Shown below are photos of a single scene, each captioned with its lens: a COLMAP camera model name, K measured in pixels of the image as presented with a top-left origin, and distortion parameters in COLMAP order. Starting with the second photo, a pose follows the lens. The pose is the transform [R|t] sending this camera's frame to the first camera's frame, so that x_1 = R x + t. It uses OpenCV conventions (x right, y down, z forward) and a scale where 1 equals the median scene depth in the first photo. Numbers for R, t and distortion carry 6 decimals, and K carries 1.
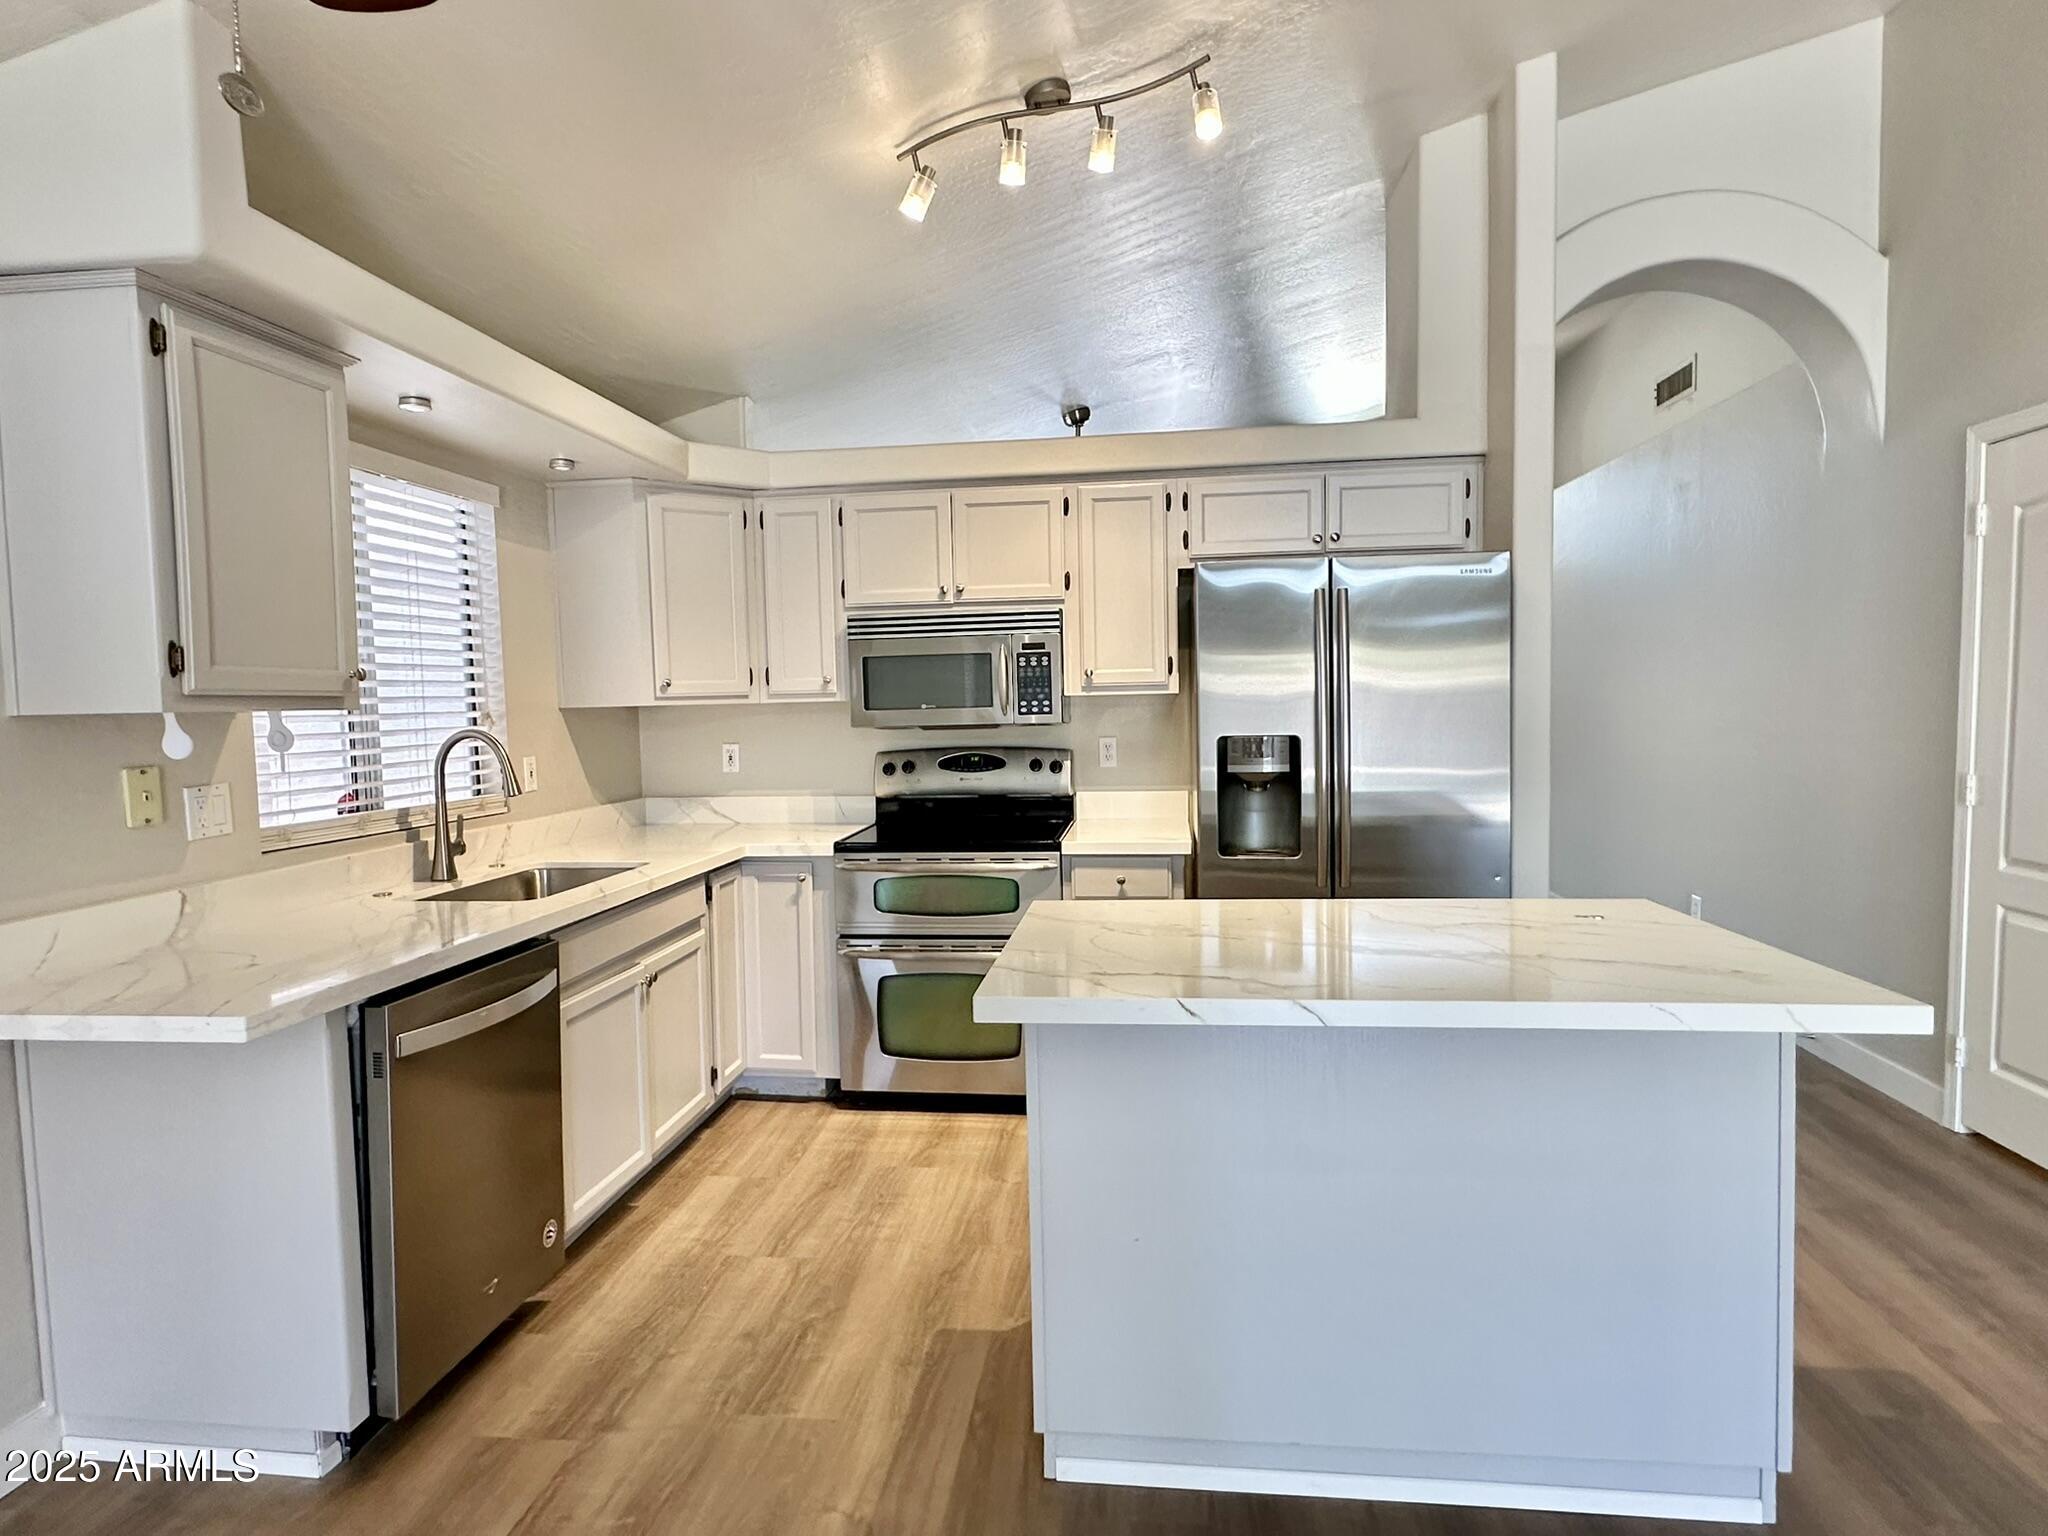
lens RADIAL K [[1141.6, 0, 1015.4], [0, 1141.6, 775.0], [0, 0, 1]] dist [-0.005103, -0.001055]
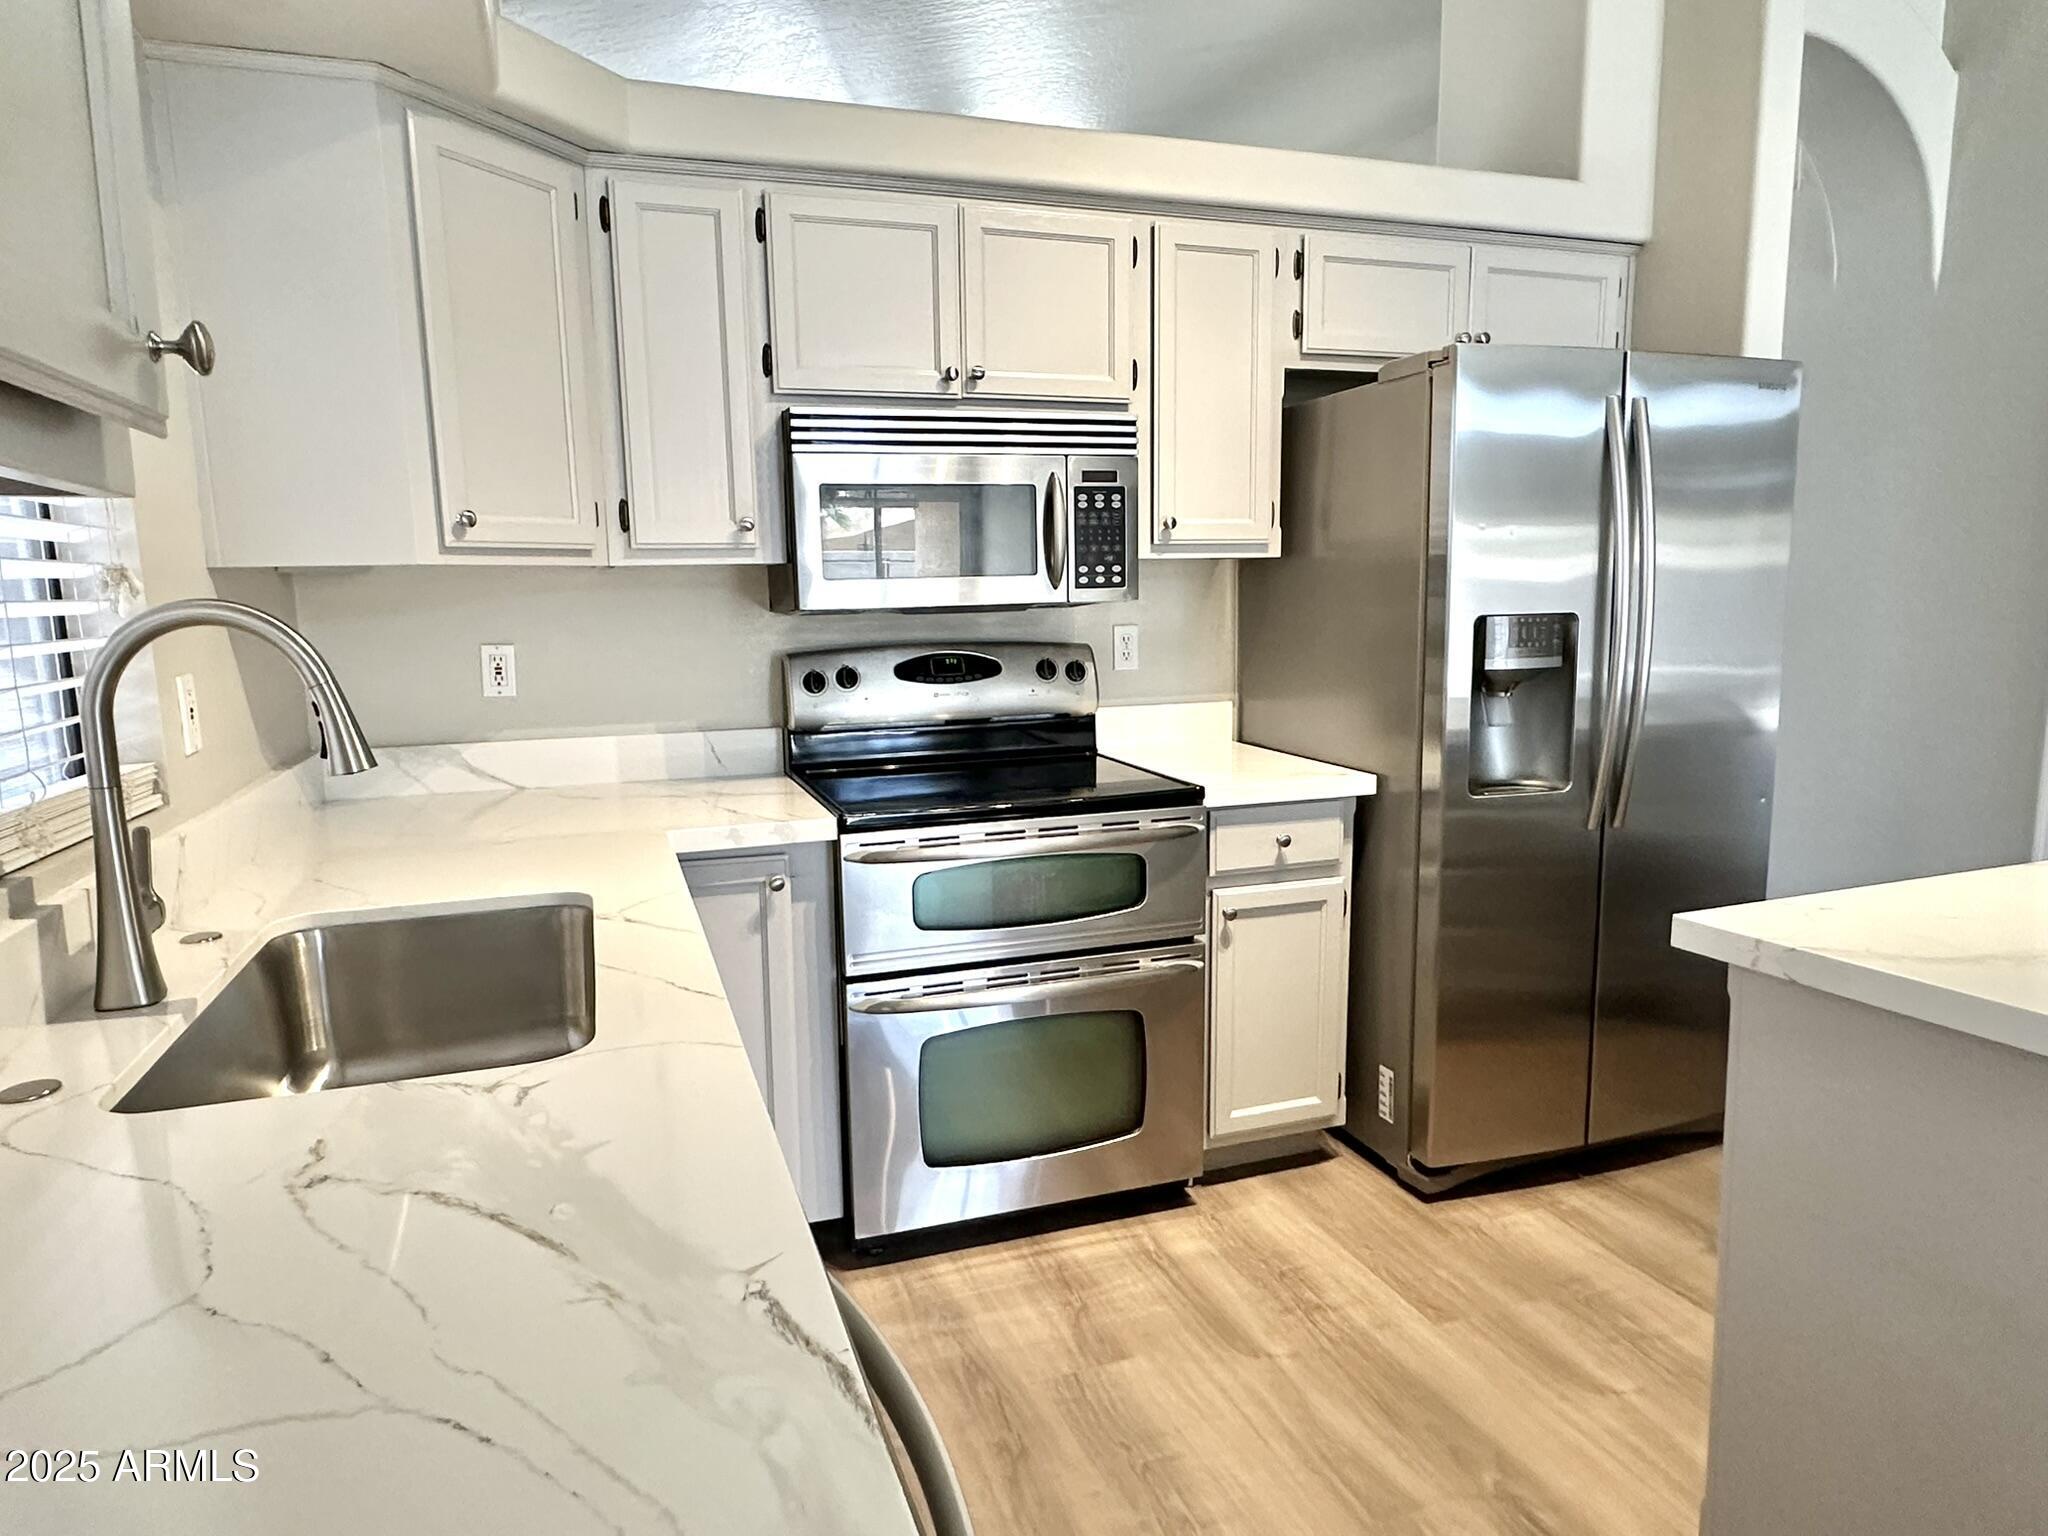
lens RADIAL K [[1230.7, 0, 1012.4], [0, 1230.7, 777.1], [0, 0, 1]] dist [-0.003620, -0.000497]
pose [[0.897210, -0.062059, 0.437221, -0.334965], [0.028958, 0.996213, 0.081977, -0.006017], [-0.440653, -0.060889, 0.895610, 0.416294]]
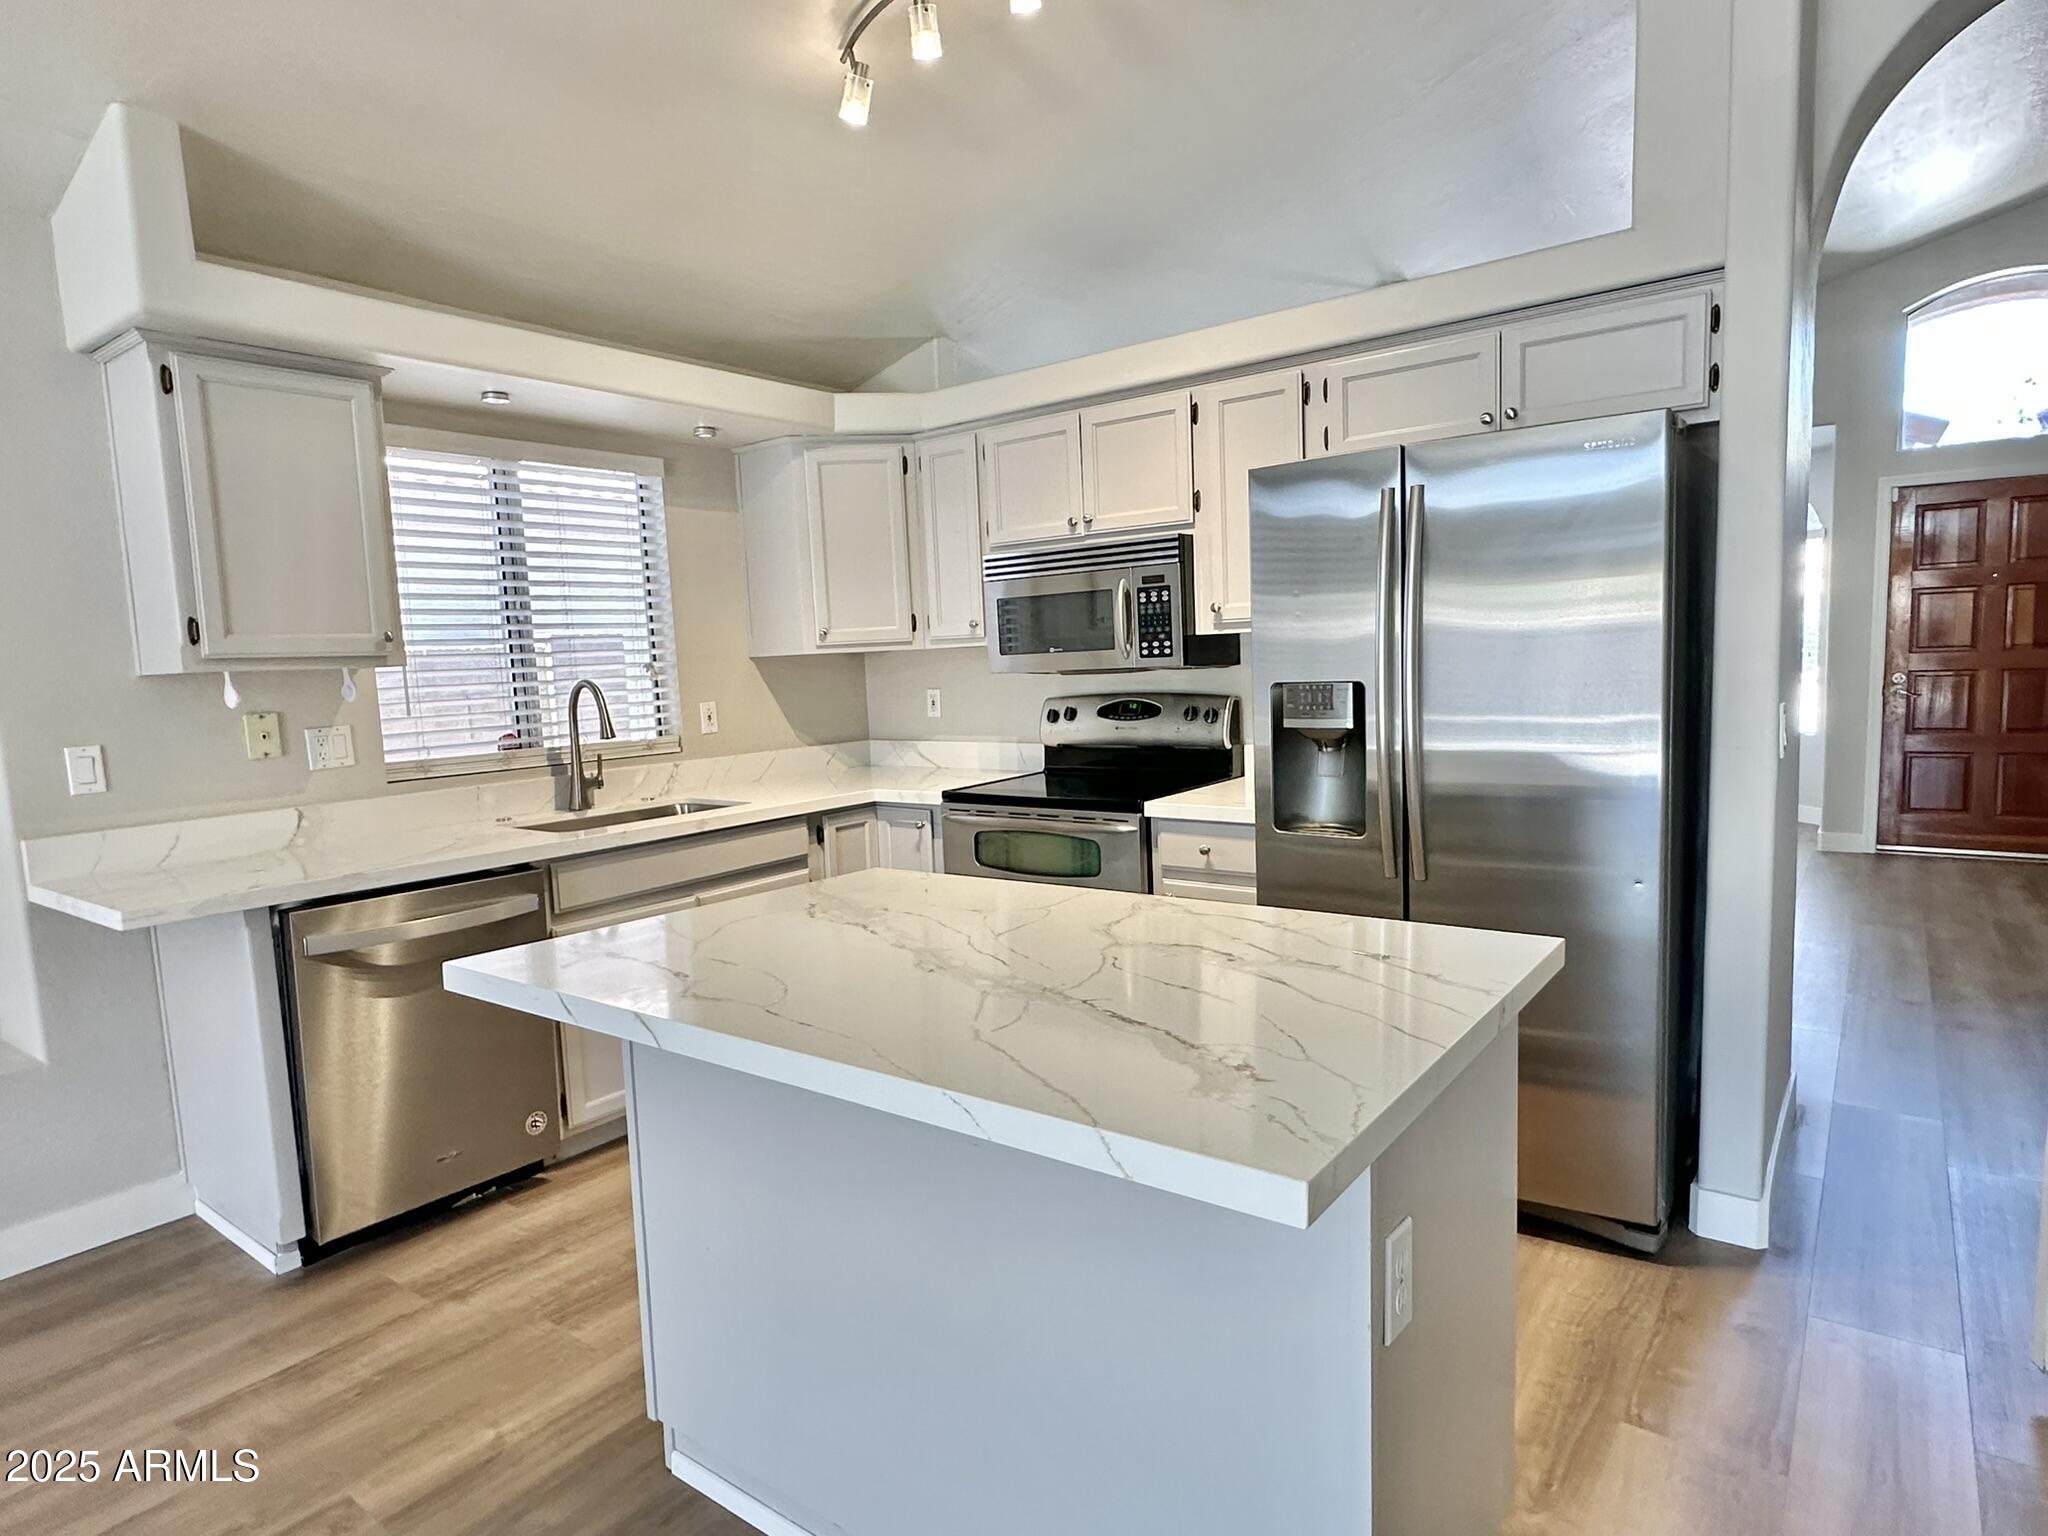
lens RADIAL K [[1141.6, 0, 1017.3], [0, 1141.6, 783.0], [0, 0, 1]] dist [-0.005103, -0.001055]
pose [[0.865996, 0.040578, -0.498402, 0.376600], [-0.009926, 0.997901, 0.063998, -0.011120], [0.499953, -0.050475, 0.864580, 0.178022]]
